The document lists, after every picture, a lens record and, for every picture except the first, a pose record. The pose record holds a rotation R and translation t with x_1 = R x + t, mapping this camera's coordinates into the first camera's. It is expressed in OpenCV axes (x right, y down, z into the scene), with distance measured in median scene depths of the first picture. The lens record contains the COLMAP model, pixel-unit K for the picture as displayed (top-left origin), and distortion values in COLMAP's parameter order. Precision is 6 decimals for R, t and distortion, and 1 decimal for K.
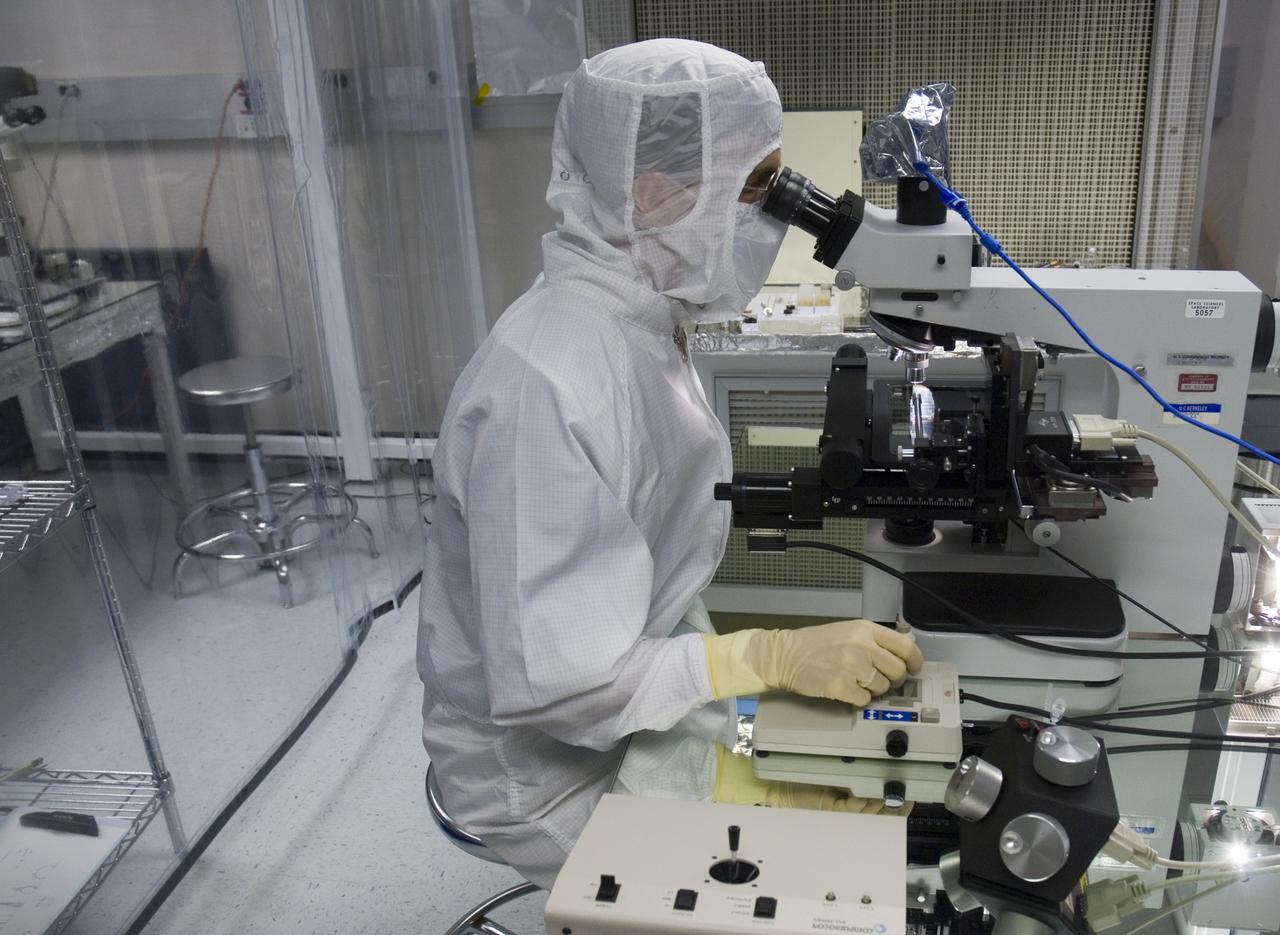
lens RADIAL K [[1345.2, 0, 640.0], [0, 1345.2, 467.5], [0, 0, 1]] dist [-0.201900, 0.432597]
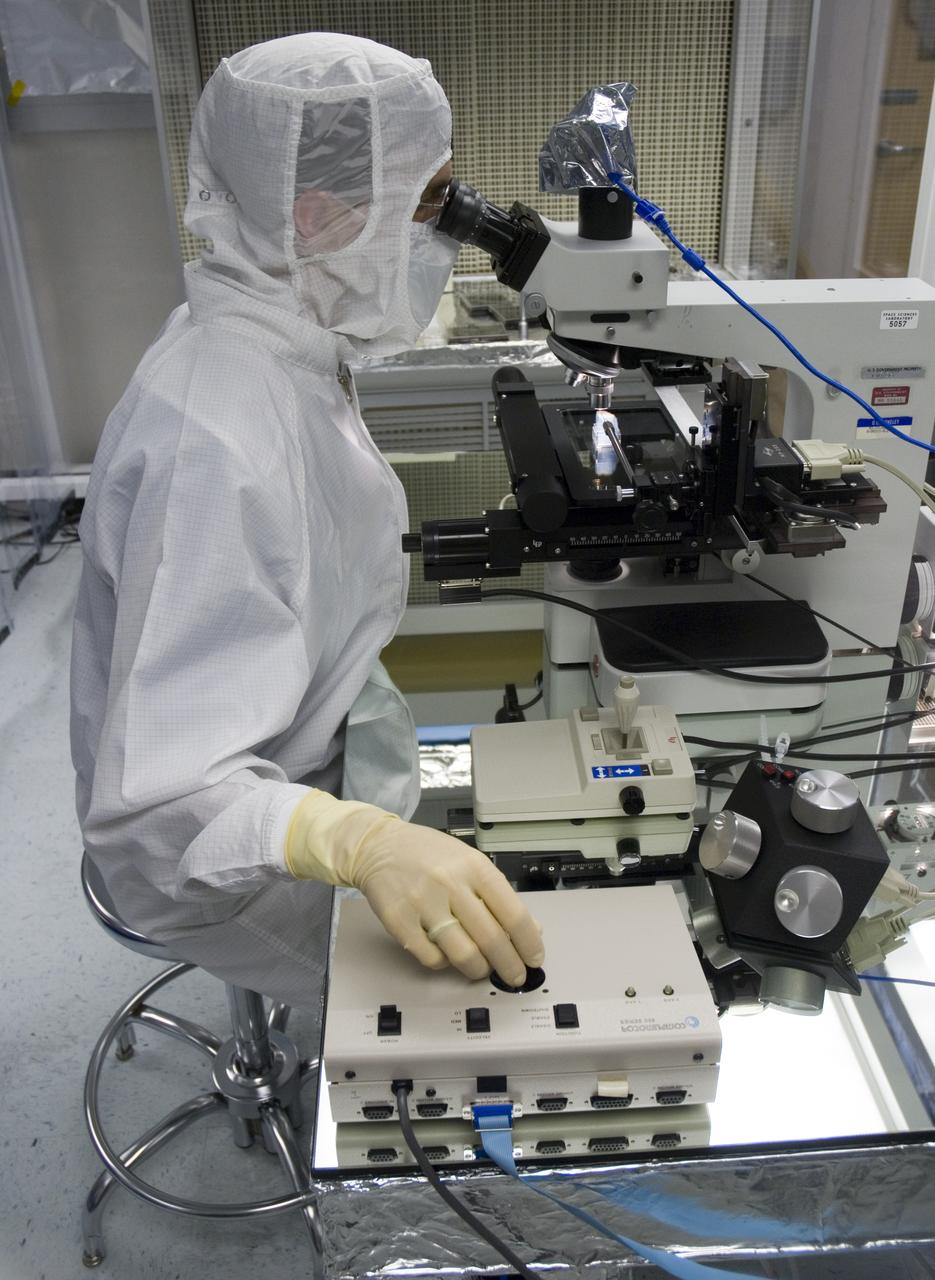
lens RADIAL K [[1345.2, 0, 465.4], [0, 1345.2, 594.3], [0, 0, 1]] dist [-0.201900, 0.432597]
pose [[0.973625, -0.087676, 0.210637, -0.101035], [0.067345, 0.992519, 0.101839, -0.039347], [-0.217990, -0.084967, 0.972245, 0.106223]]
